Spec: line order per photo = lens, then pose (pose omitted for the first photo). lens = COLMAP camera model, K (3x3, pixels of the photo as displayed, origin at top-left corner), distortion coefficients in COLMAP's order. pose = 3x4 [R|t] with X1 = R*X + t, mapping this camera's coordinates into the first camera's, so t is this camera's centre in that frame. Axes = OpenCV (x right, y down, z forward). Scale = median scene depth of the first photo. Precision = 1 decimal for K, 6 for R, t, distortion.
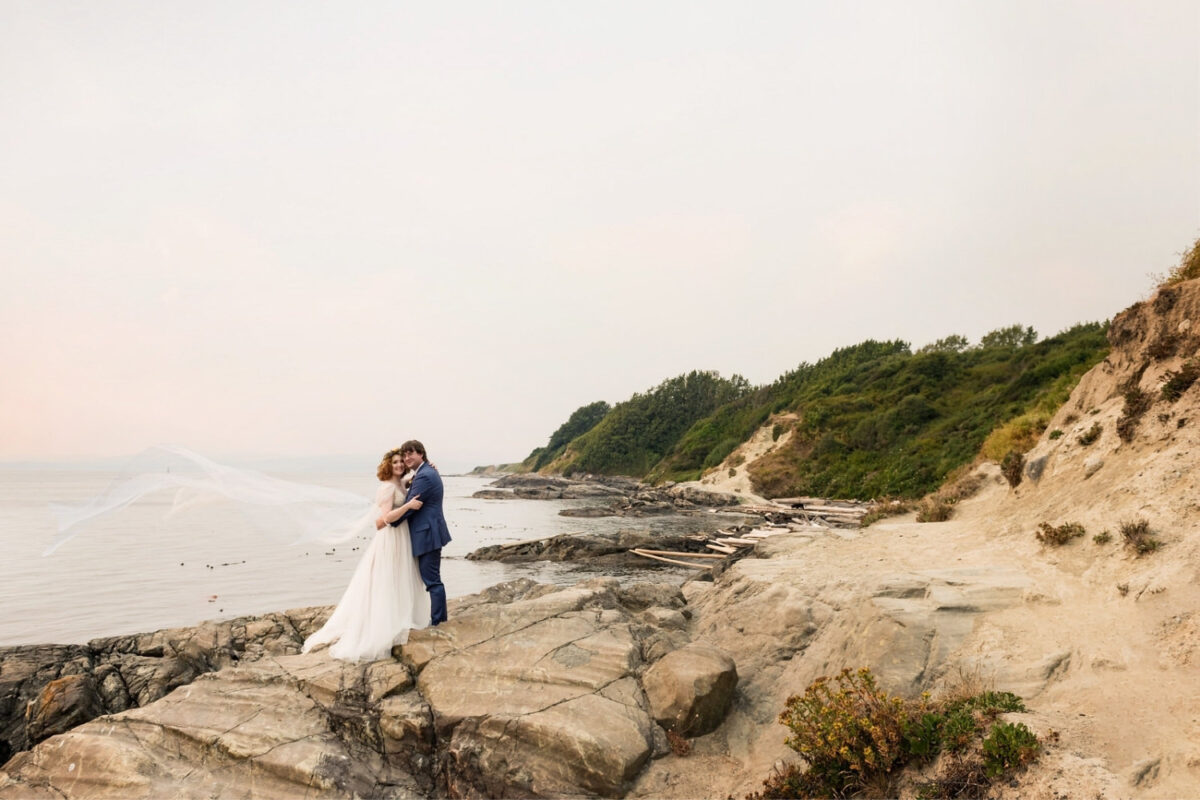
lens RADIAL K [[838.0, 0, 600.0], [0, 838.0, 400.0], [0, 0, 1]] dist [0.001926, -0.000802]
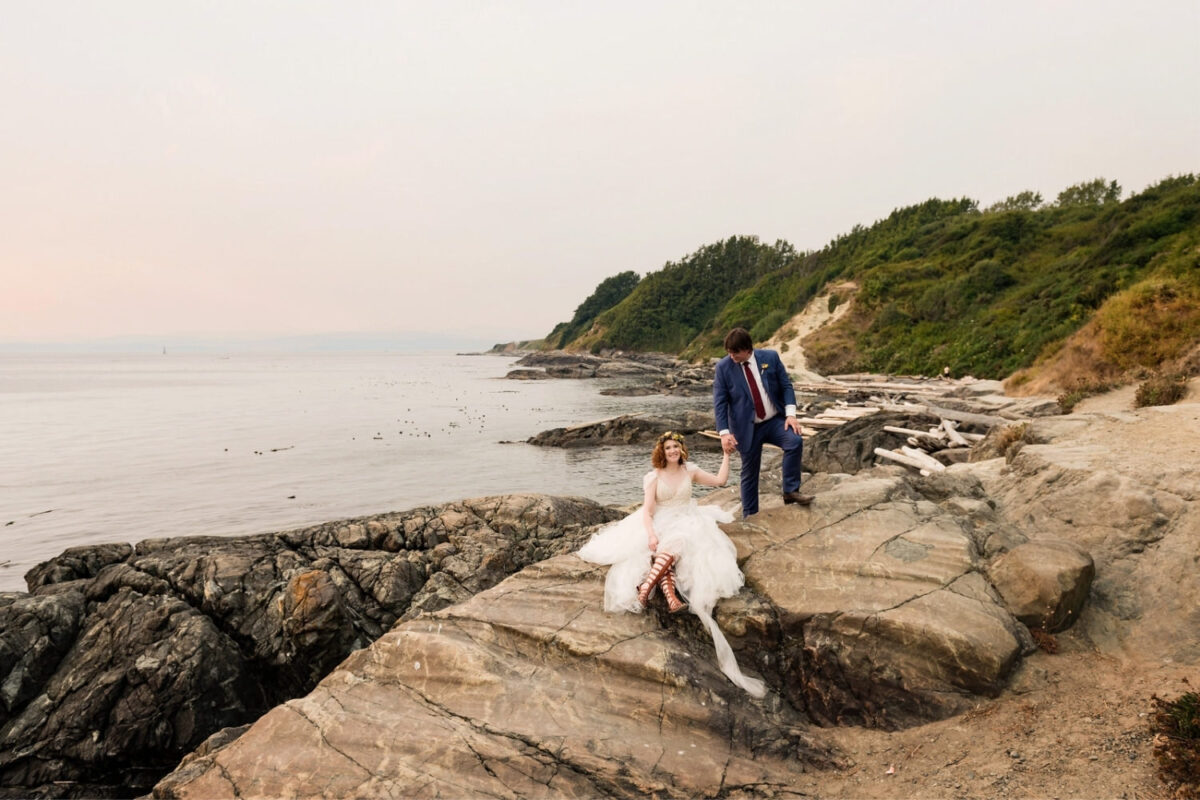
lens RADIAL K [[905.5, 0, 600.0], [0, 905.5, 400.0], [0, 0, 1]] dist [0.004689, -0.000053]
pose [[0.999669, -0.008866, -0.024132, -0.259369], [0.012208, 0.989776, 0.142105, -0.005292], [0.022626, -0.142352, 0.989557, 0.013964]]
